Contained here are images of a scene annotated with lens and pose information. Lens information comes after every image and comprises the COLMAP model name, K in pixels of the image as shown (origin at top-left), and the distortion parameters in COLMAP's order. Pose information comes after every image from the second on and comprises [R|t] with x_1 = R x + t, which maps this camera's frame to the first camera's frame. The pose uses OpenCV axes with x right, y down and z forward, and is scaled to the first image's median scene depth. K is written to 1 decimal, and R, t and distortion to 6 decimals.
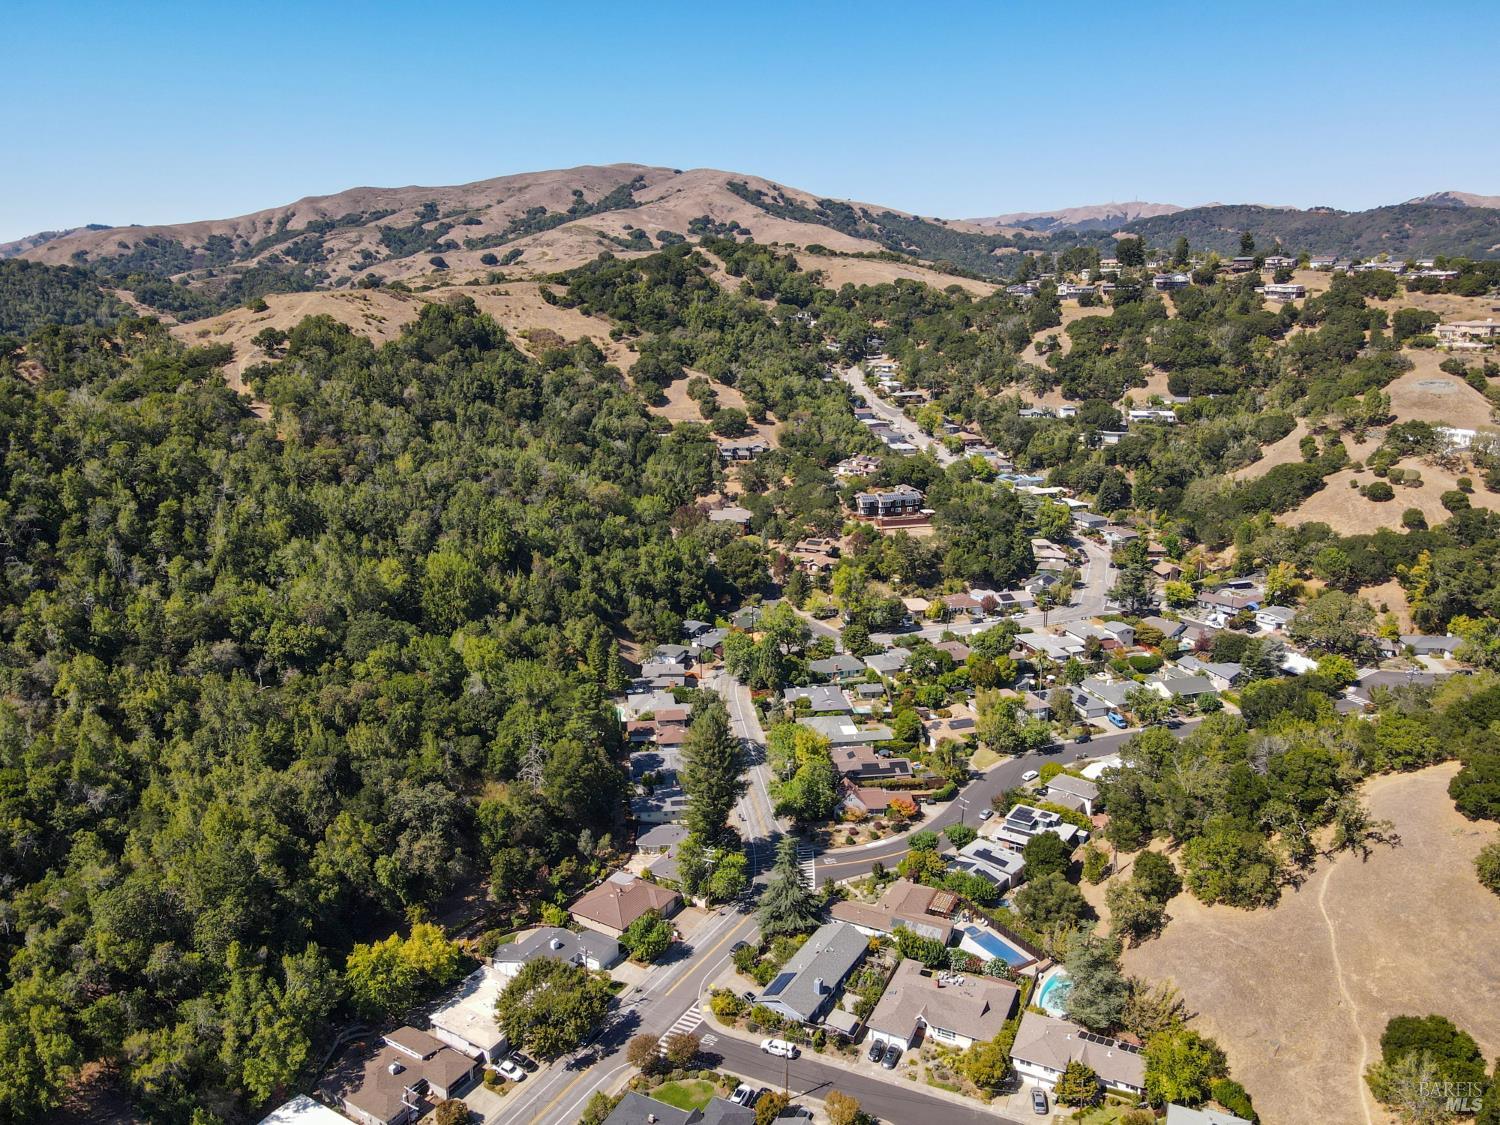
lens RADIAL K [[1083.4, 0, 755.5], [0, 1083.4, 566.6], [0, 0, 1]] dist [0.002670, 0.024861]
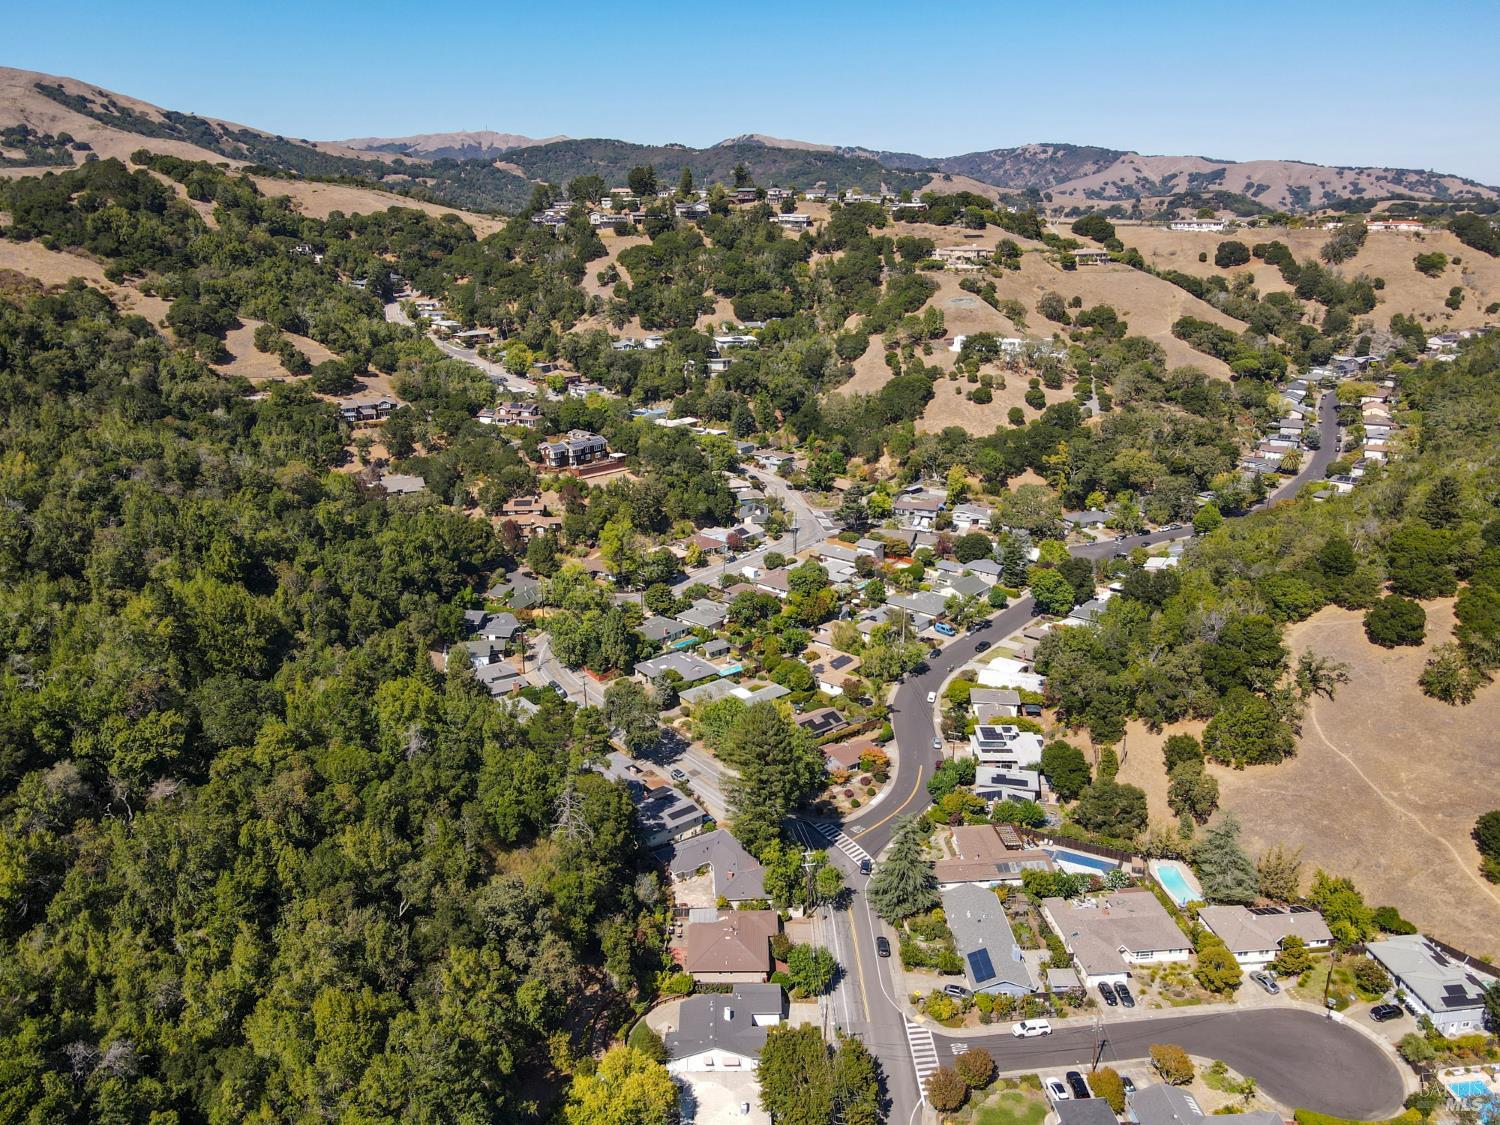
lens RADIAL K [[1083.4, 0, 753.8], [0, 1083.4, 562.8], [0, 0, 1]] dist [0.002670, 0.024861]
pose [[0.853375, -0.158891, 0.496493, -0.176037], [0.130811, 0.987213, 0.091097, -0.022341], [-0.504619, -0.012794, 0.863248, 0.092513]]
